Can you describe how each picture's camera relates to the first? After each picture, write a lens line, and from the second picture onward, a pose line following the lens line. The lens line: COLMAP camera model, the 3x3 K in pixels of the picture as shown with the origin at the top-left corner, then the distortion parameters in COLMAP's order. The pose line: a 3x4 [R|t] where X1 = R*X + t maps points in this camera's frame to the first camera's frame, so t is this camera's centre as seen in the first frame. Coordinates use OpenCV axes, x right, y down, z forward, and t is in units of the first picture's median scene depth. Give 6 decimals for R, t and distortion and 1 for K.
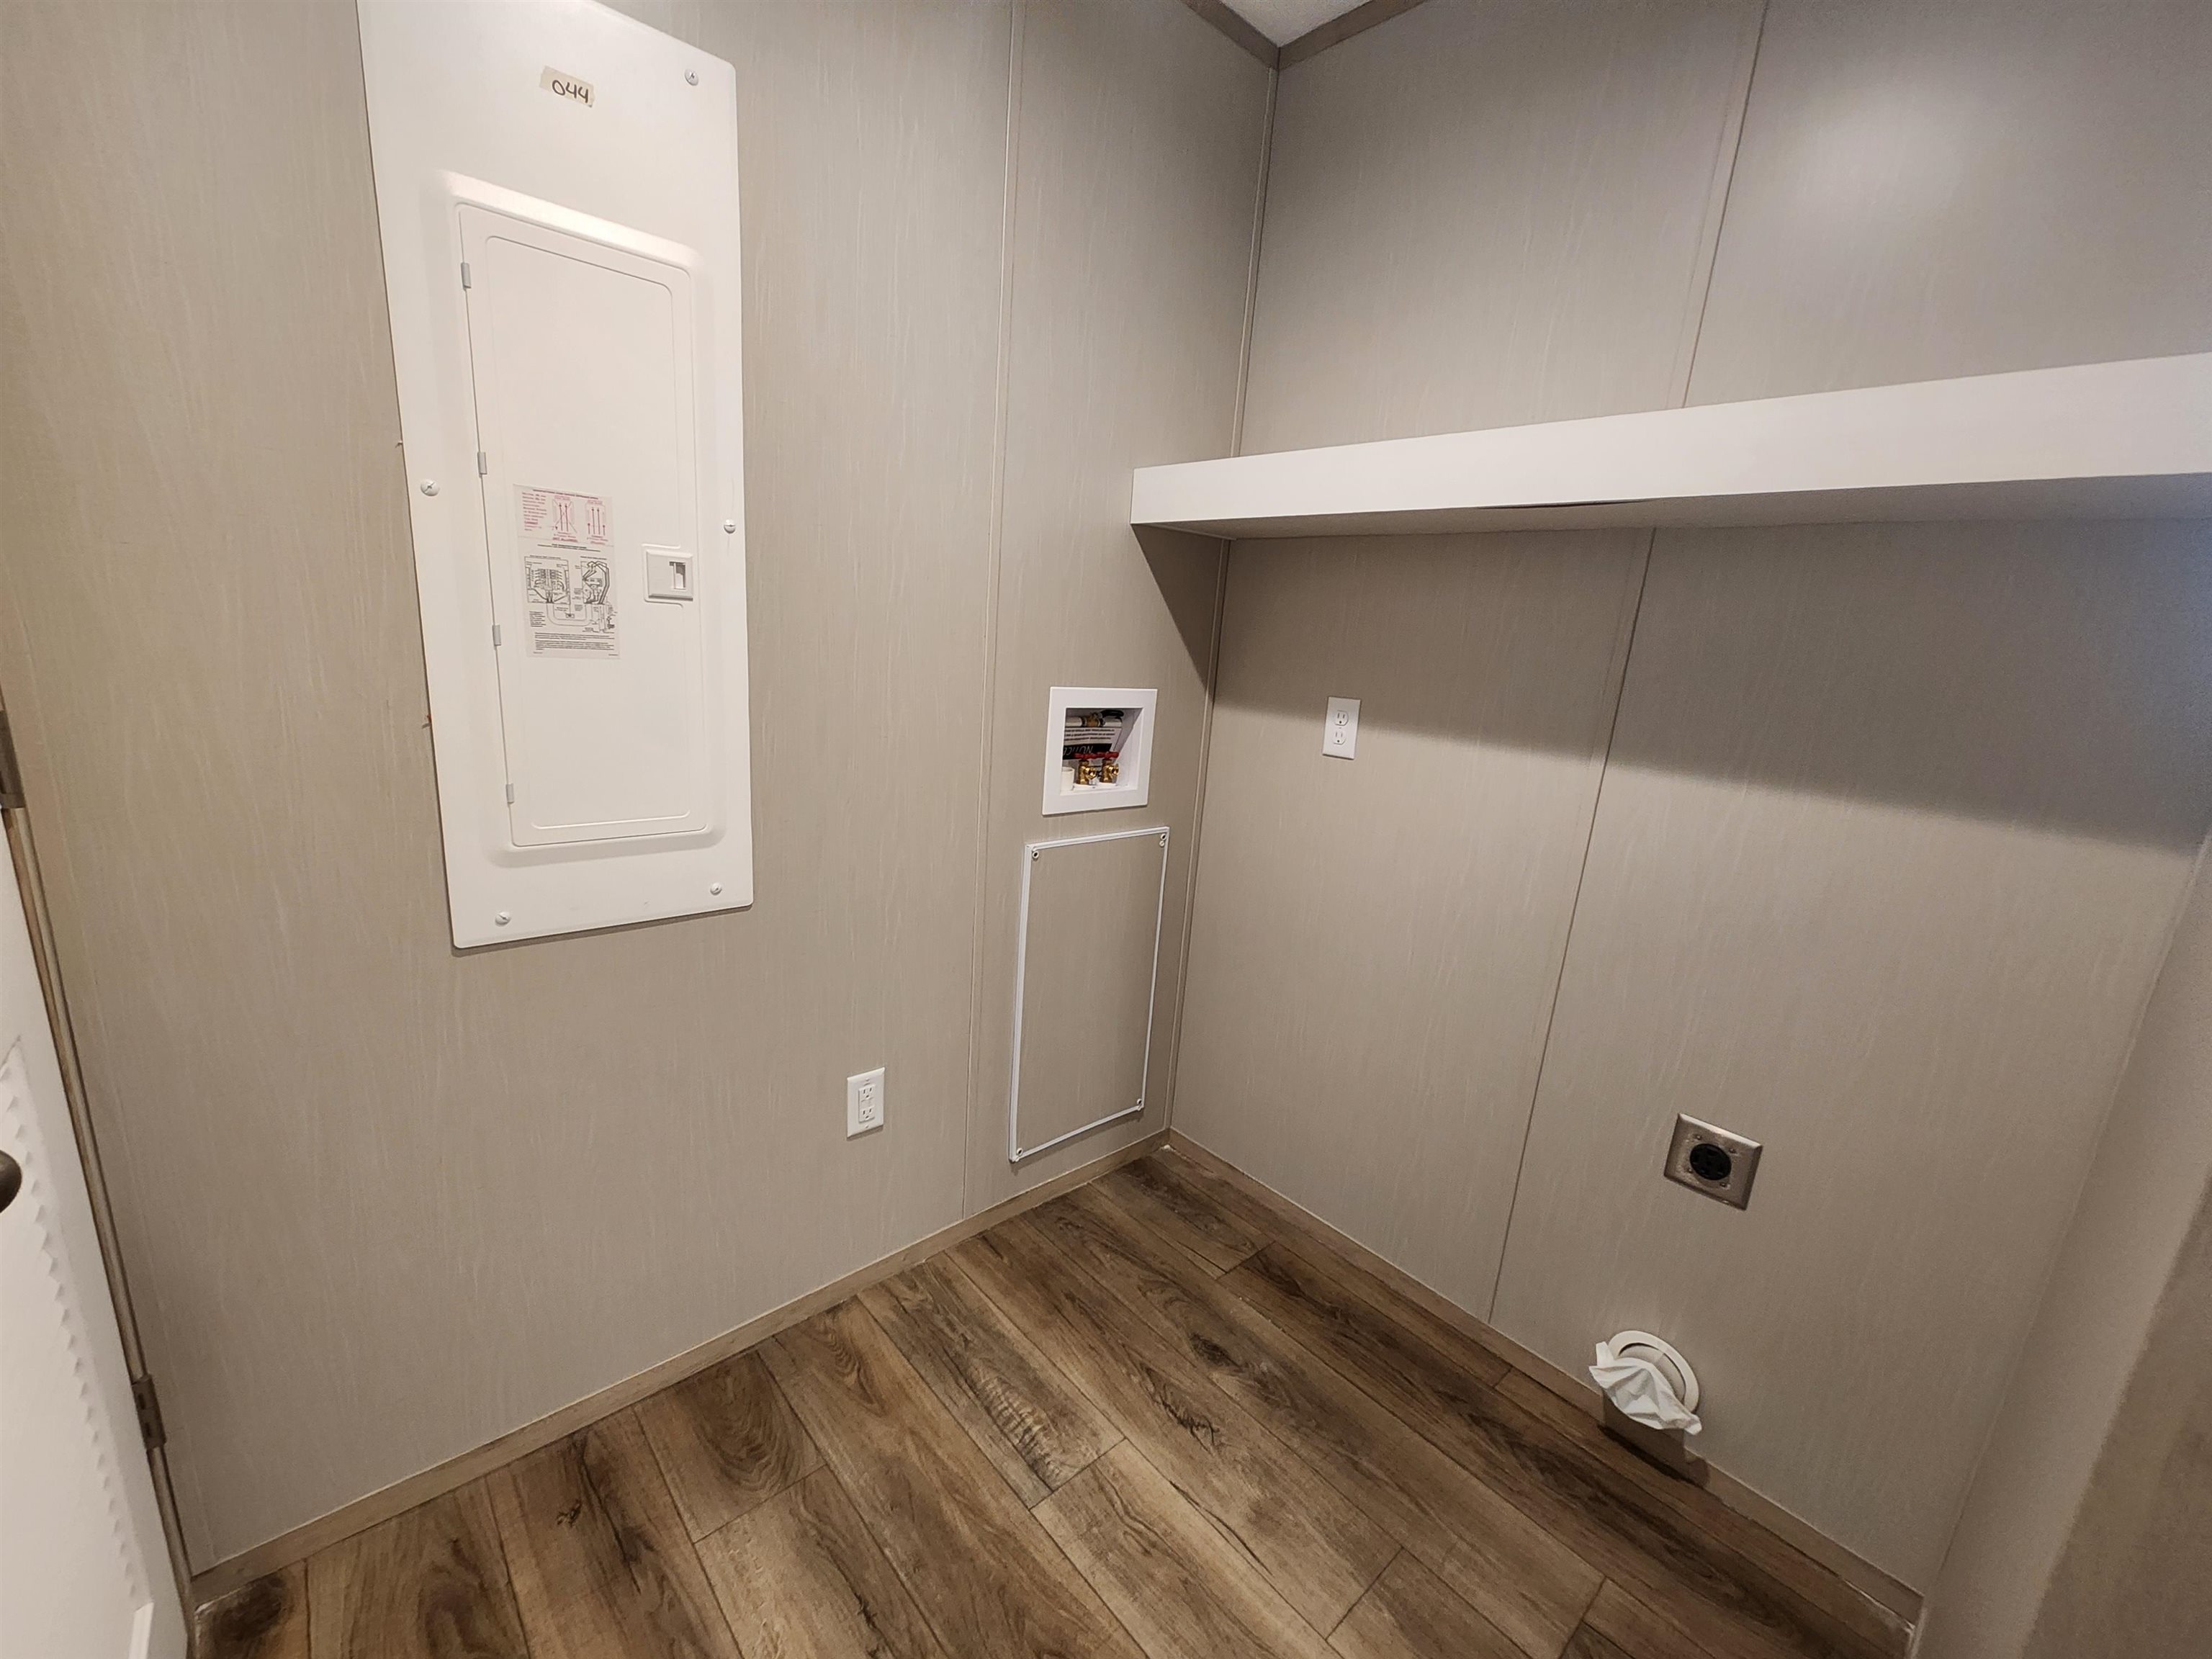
lens RADIAL K [[907.2, 0, 1110.8], [0, 907.2, 845.4], [0, 0, 1]] dist [0.003424, 0.000416]
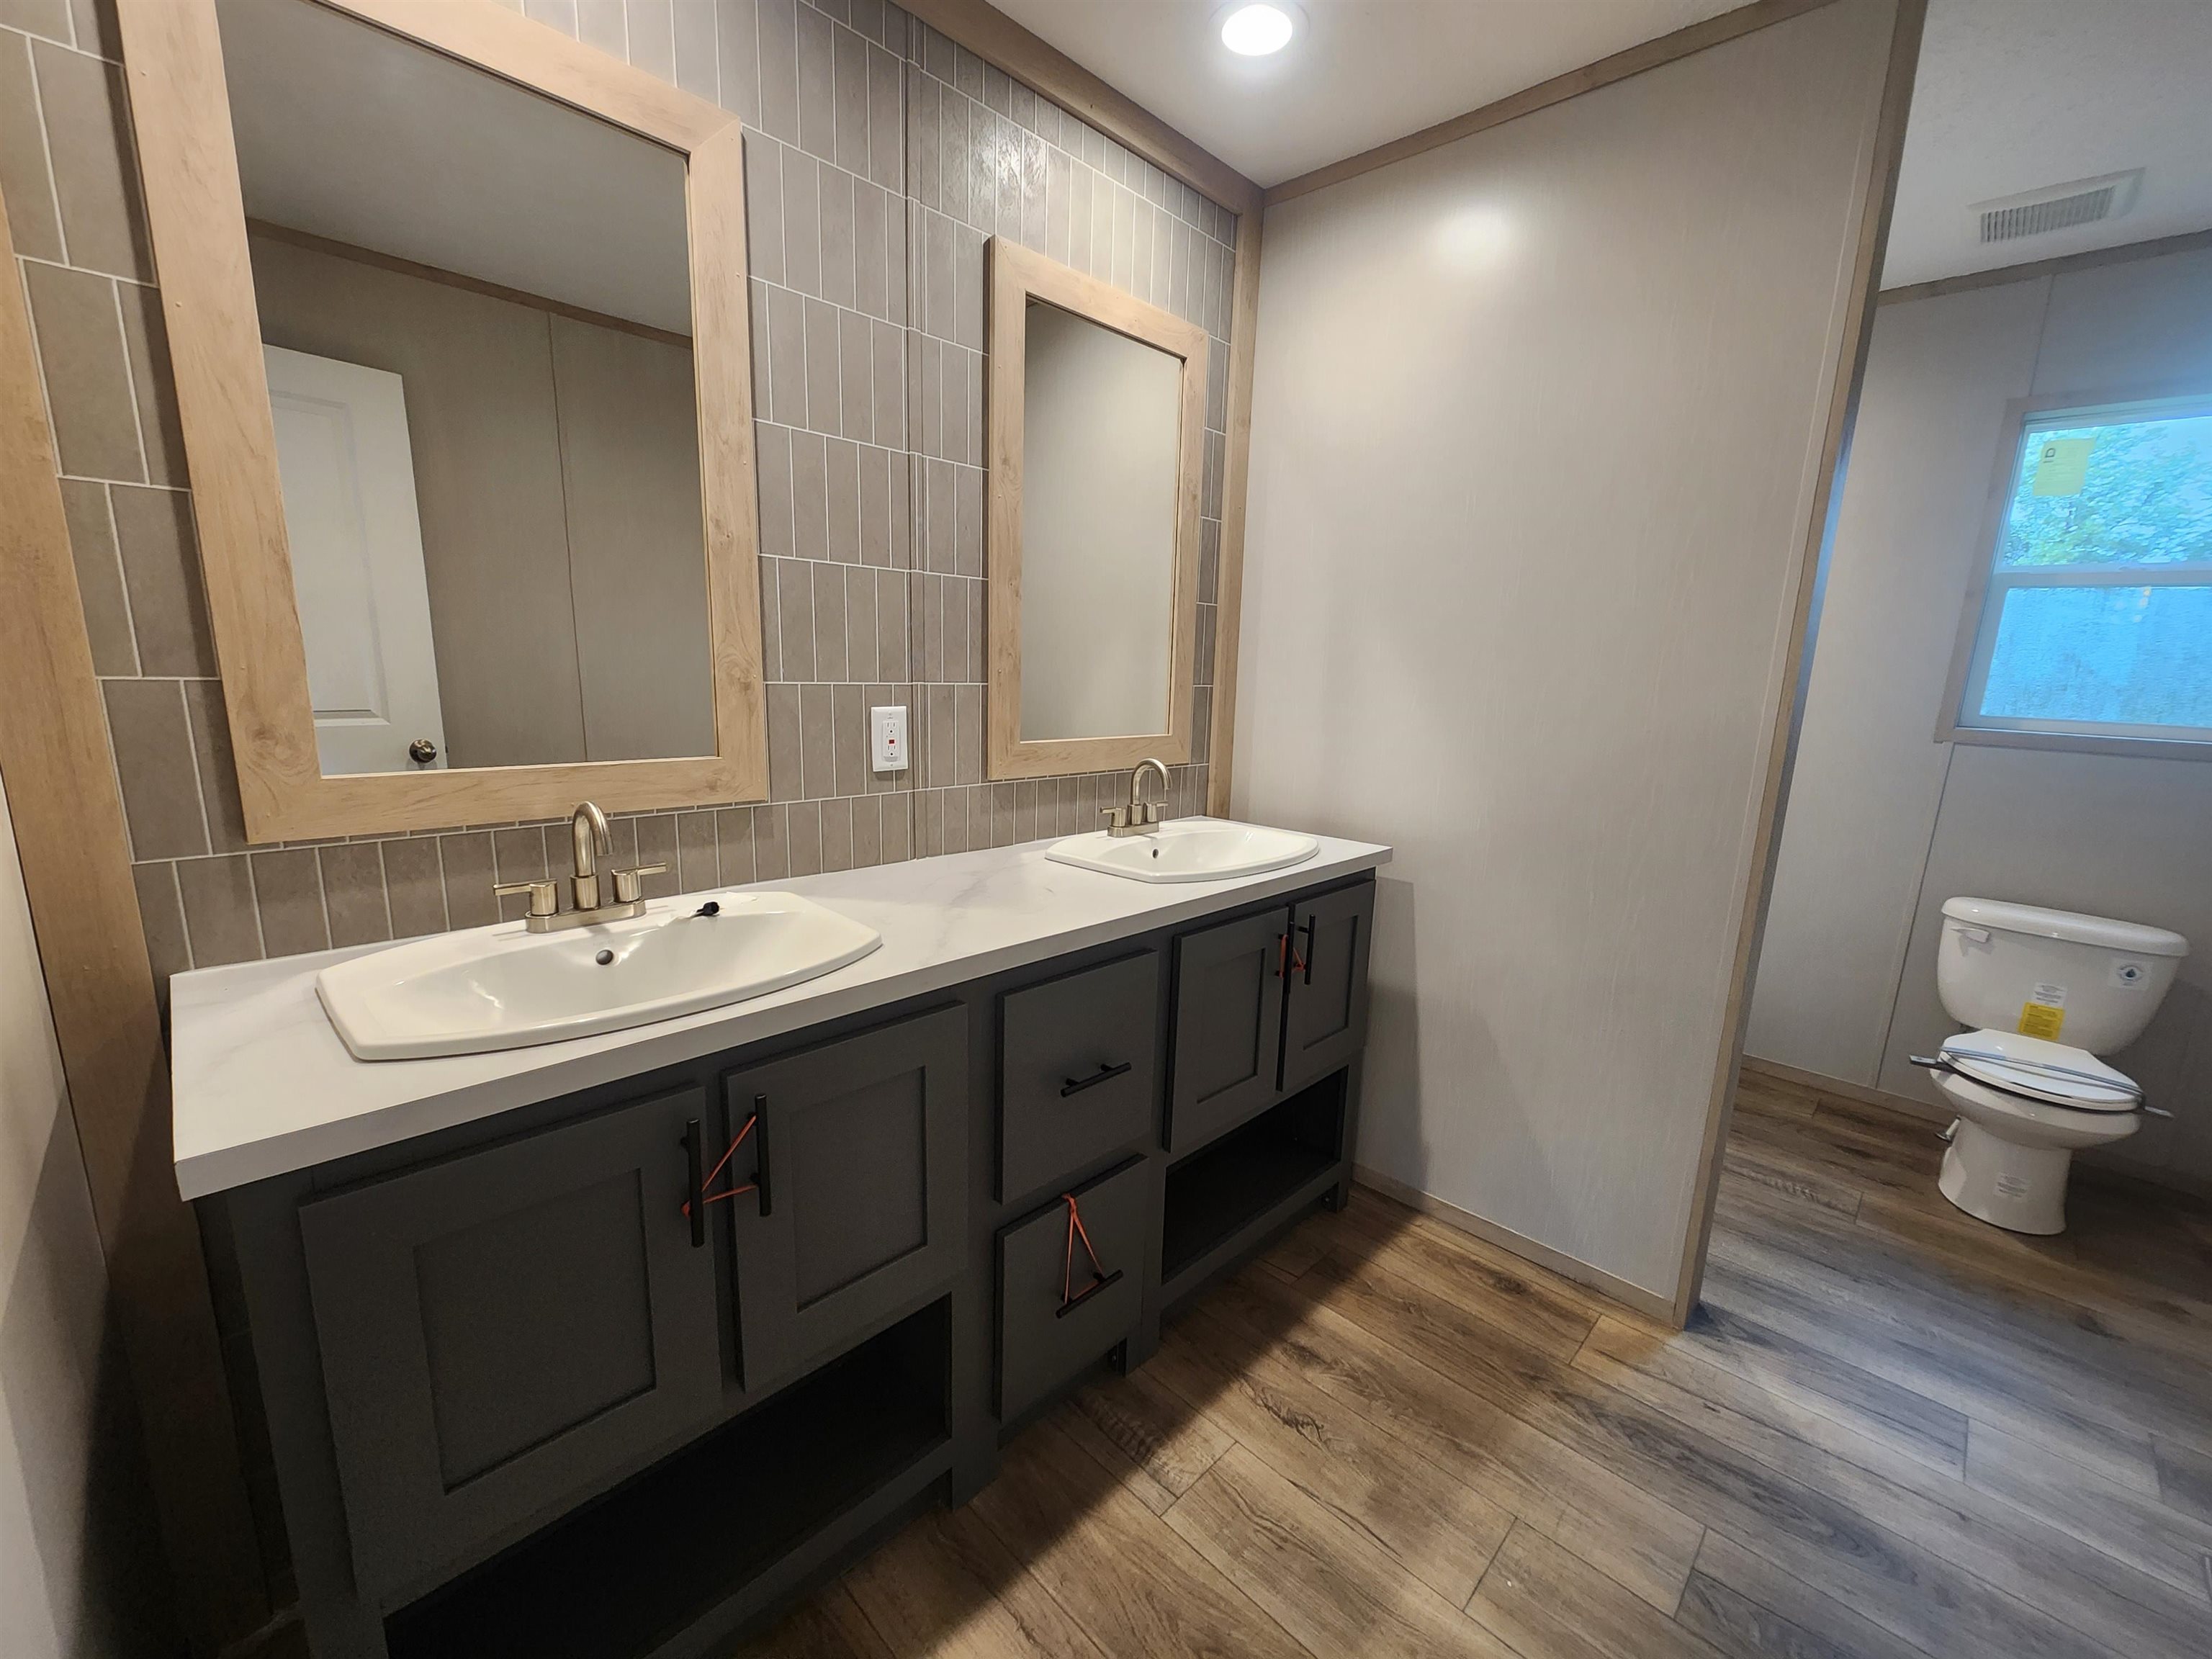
lens RADIAL K [[907.2, 0, 1111.2], [0, 907.2, 842.5], [0, 0, 1]] dist [0.003424, 0.000416]
pose [[0.996869, -0.059920, 0.051599, -0.149733], [0.061864, 0.997401, -0.036928, 0.002628], [-0.049253, 0.040005, 0.997985, -0.055170]]
